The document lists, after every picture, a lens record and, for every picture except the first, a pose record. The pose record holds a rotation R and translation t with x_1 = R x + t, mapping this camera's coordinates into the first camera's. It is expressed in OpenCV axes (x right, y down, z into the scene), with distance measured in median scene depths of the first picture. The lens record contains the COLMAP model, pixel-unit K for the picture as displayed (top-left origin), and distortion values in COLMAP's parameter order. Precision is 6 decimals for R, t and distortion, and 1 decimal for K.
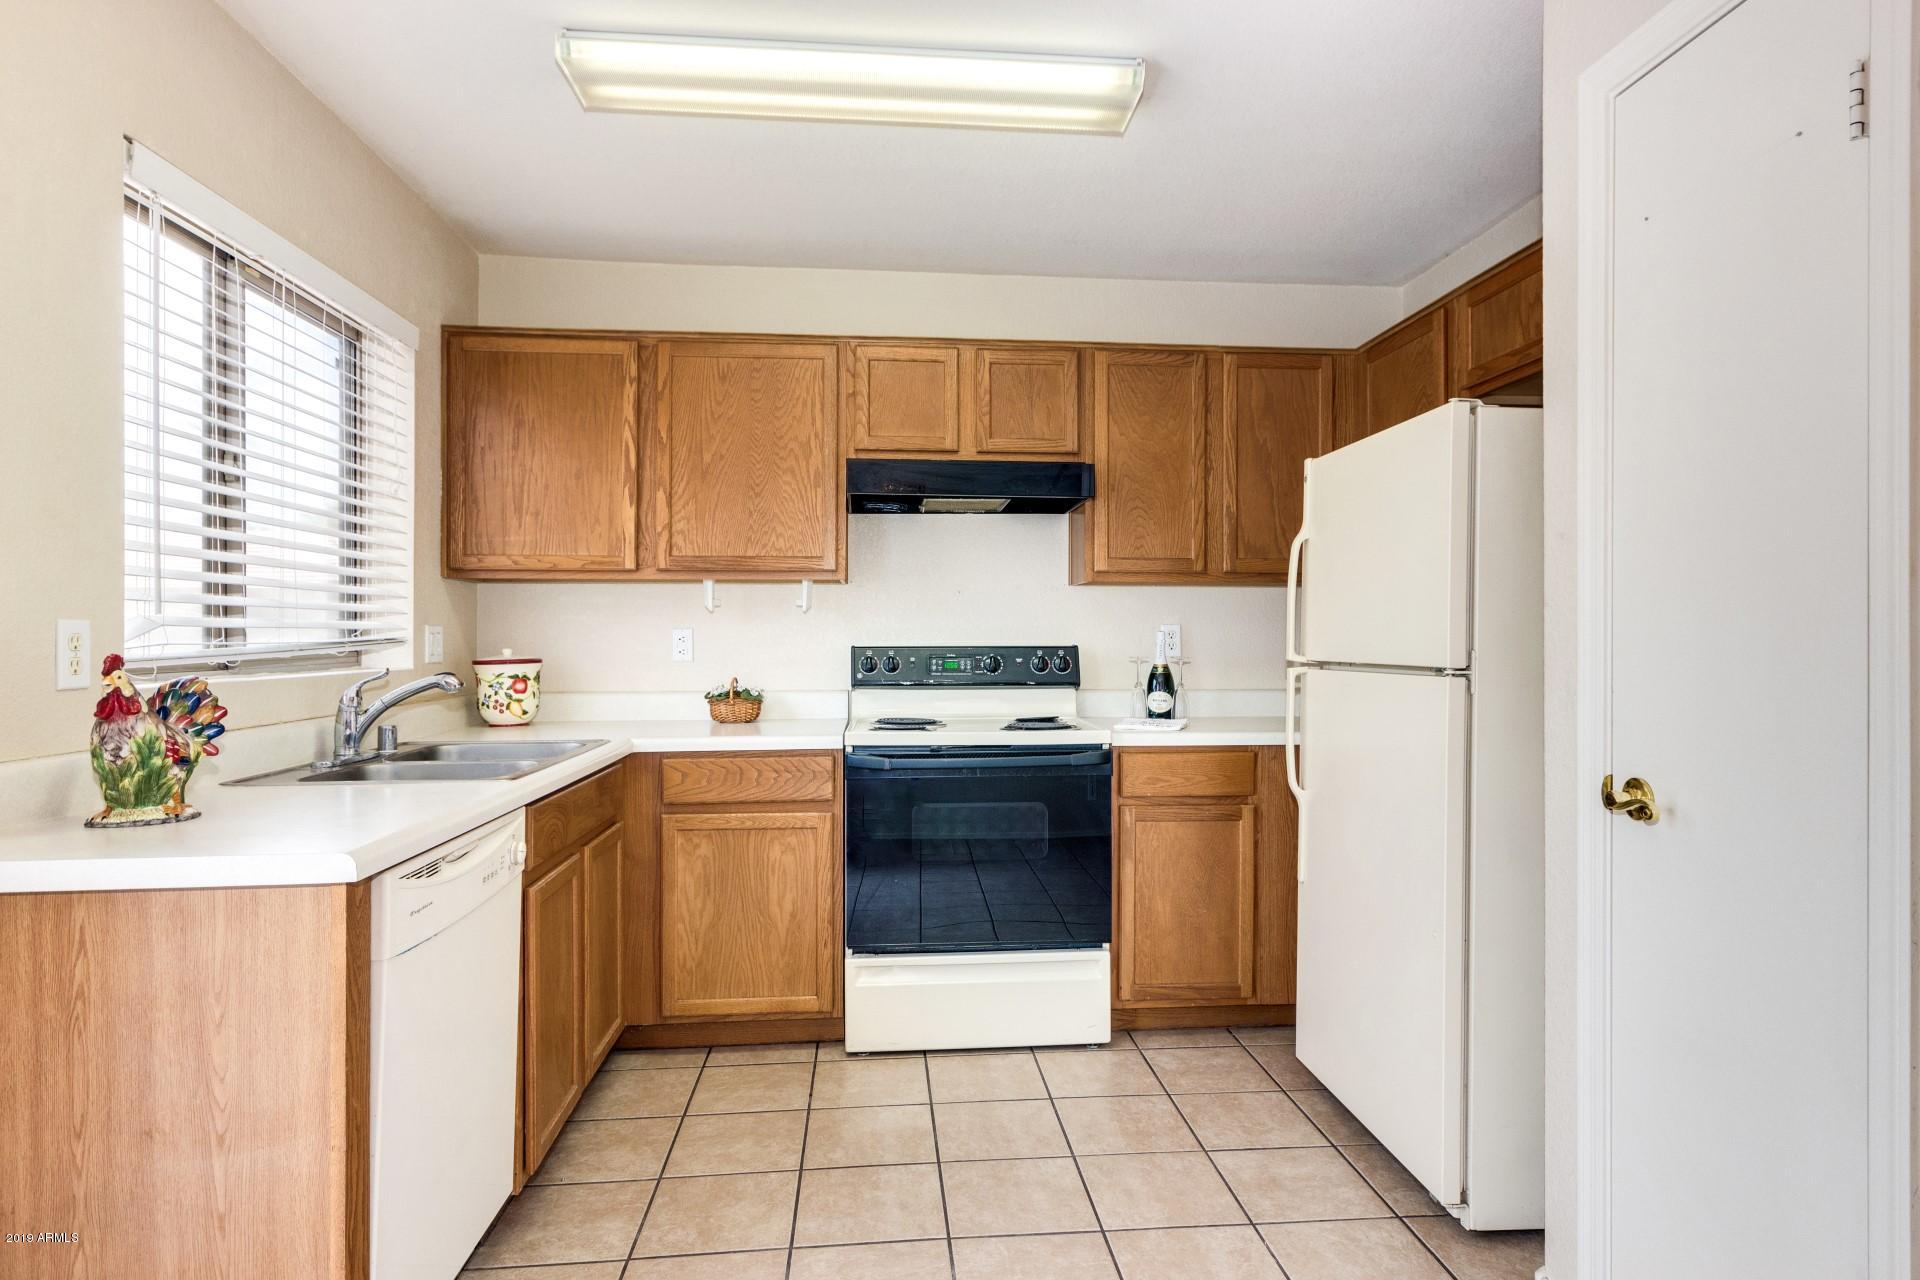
lens RADIAL K [[1080.5, 0, 960.0], [0, 1080.5, 640.0], [0, 0, 1]] dist [0.003002, 0.001811]
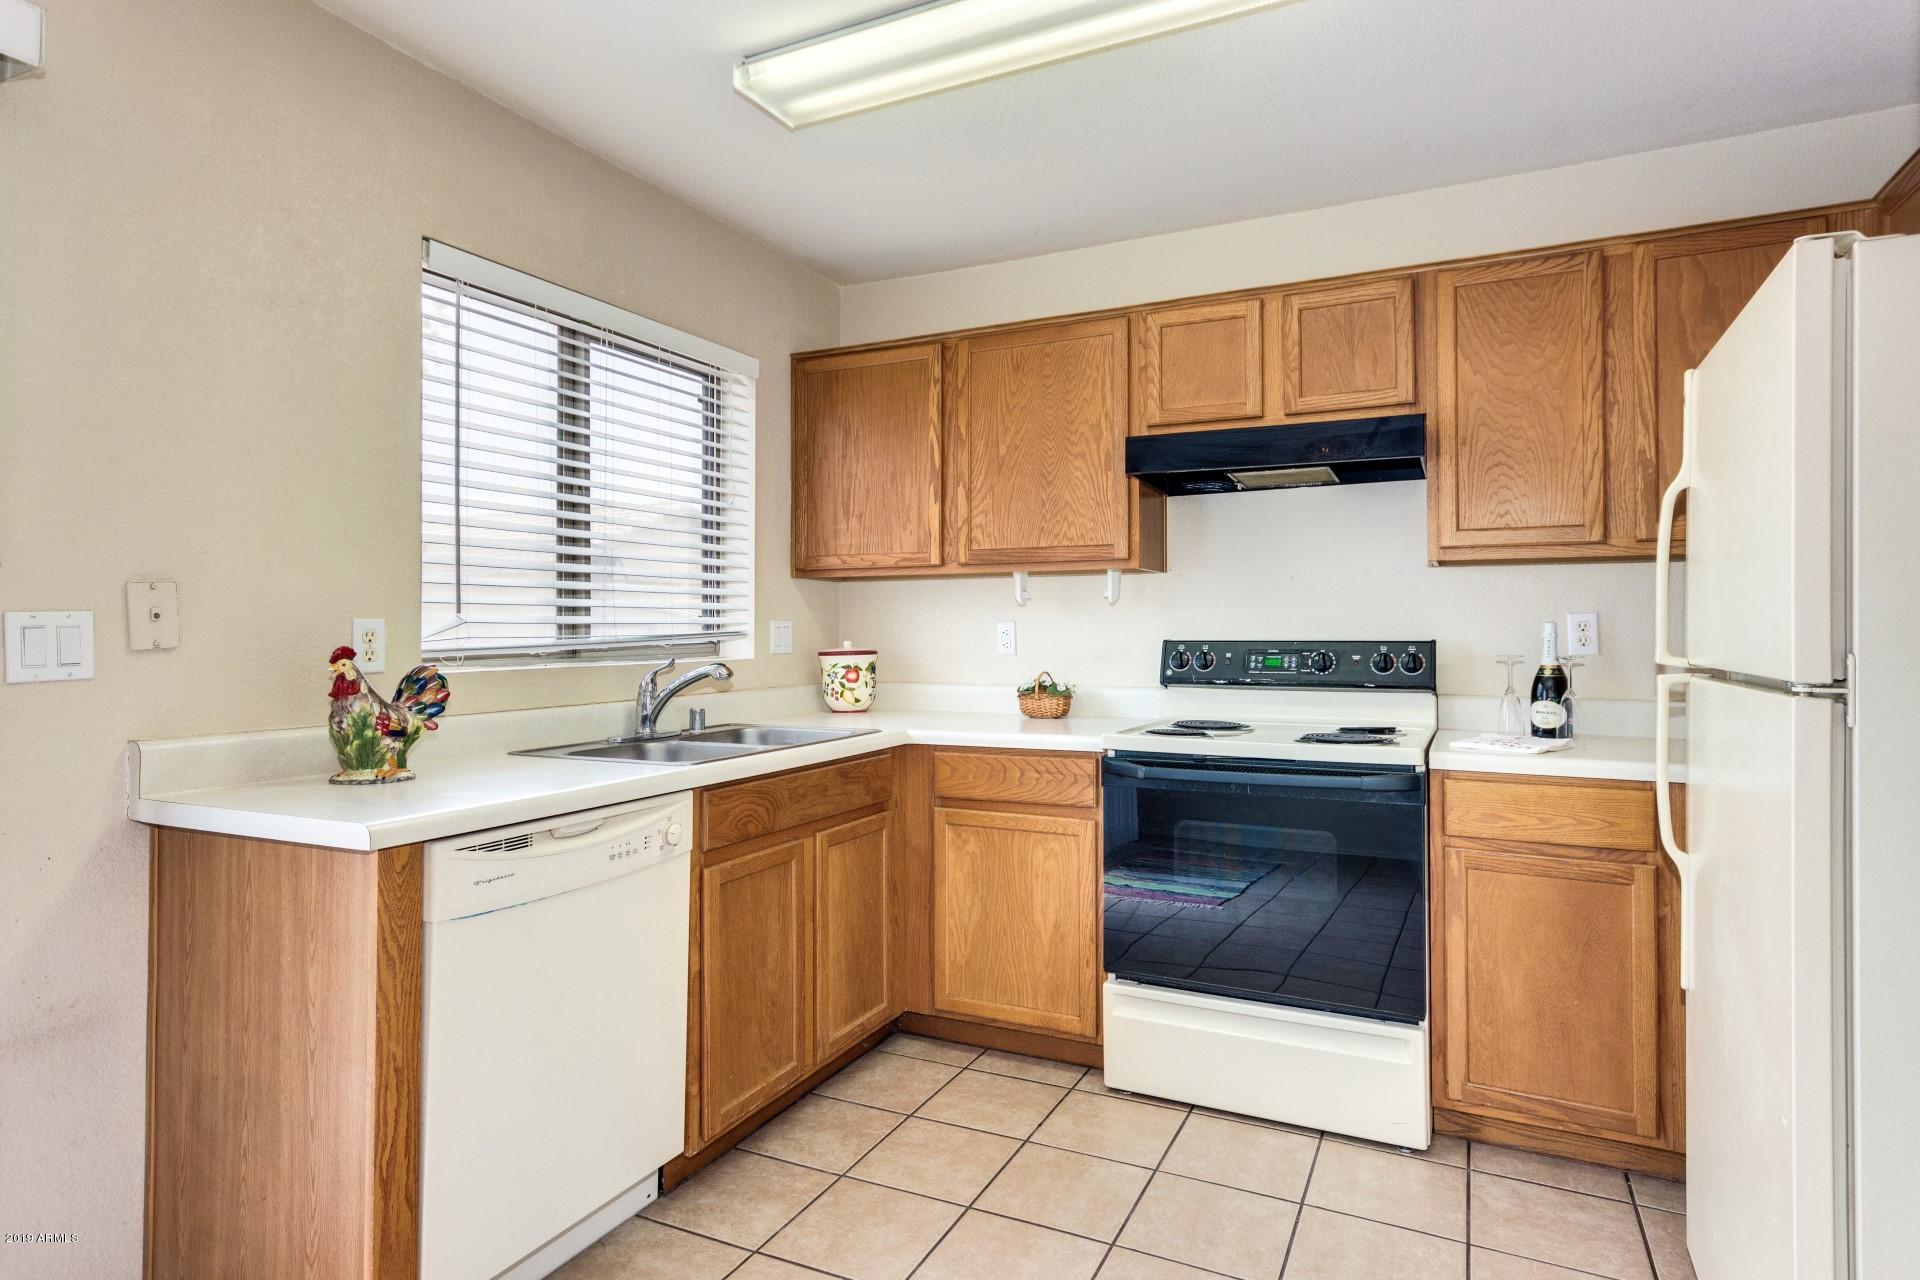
lens RADIAL K [[1041.8, 0, 959.9], [0, 1041.8, 612.8], [0, 0, 1]] dist [0.000116, 0.013303]
pose [[0.855934, -0.009593, -0.516996, 0.231257], [0.000561, 0.999845, -0.017624, -0.002102], [0.517085, 0.014795, 0.855806, 0.166032]]
